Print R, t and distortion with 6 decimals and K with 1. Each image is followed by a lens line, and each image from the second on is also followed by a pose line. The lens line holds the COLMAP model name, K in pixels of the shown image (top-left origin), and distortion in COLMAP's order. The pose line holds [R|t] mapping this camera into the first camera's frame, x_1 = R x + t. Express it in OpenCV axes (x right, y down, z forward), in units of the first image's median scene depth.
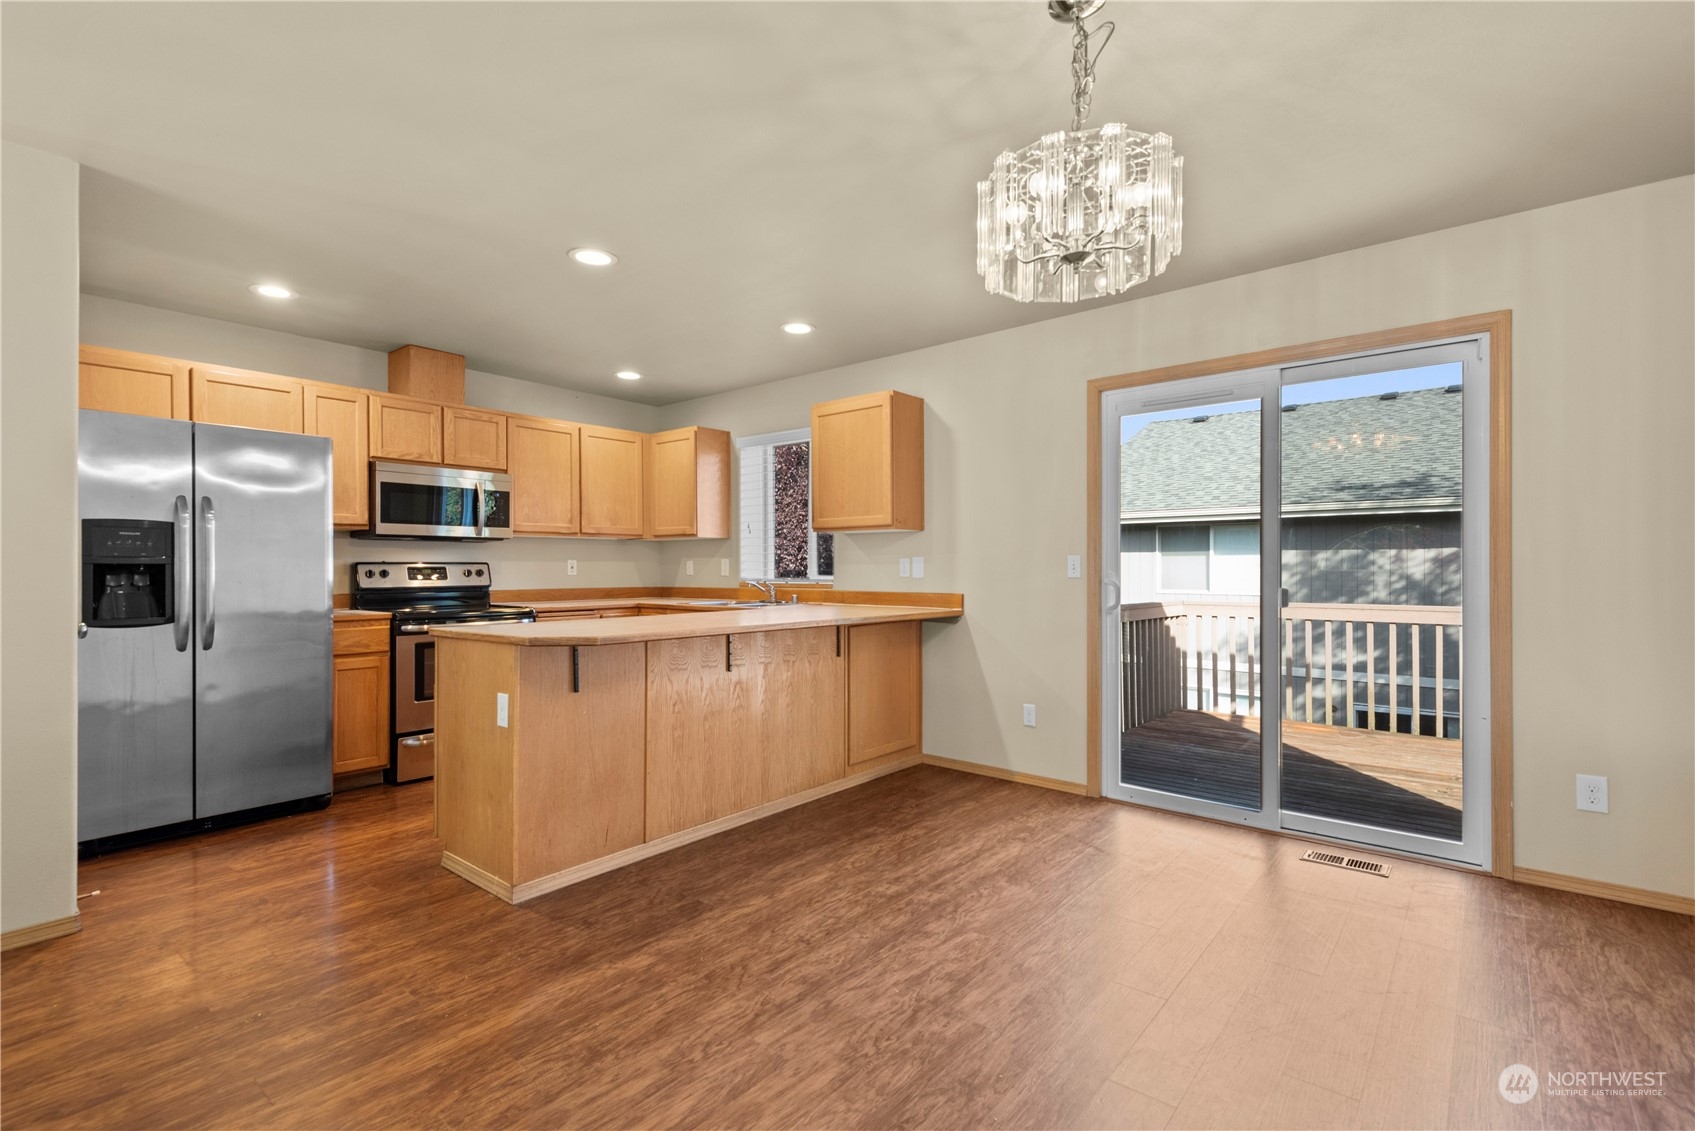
lens RADIAL K [[774.6, 0, 852.4], [0, 774.6, 564.8], [0, 0, 1]] dist [0.023960, -0.003404]
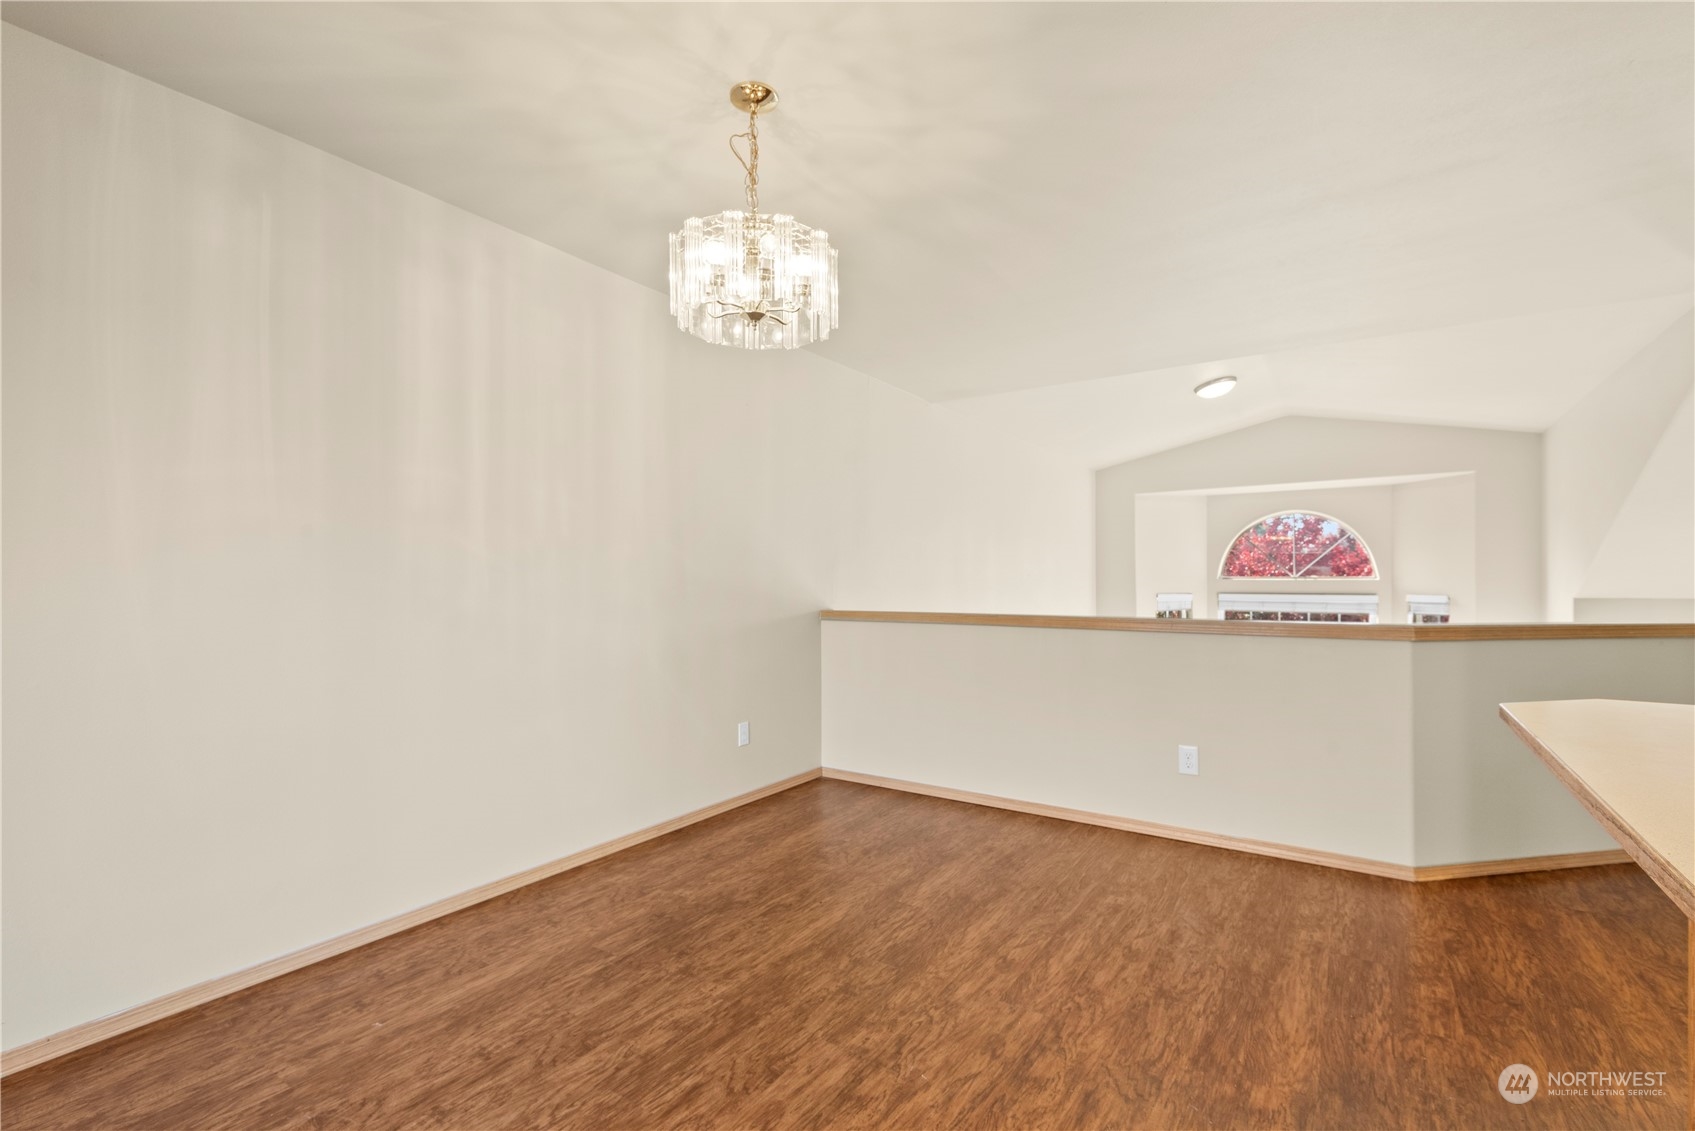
lens RADIAL K [[774.6, 0, 851.2], [0, 774.6, 575.6], [0, 0, 1]] dist [0.023960, -0.003404]
pose [[-0.994972, 0.000977, -0.100150, 0.168660], [0.002038, 0.999943, -0.010491, 0.007029], [0.100134, -0.010642, -0.994917, 1.414539]]
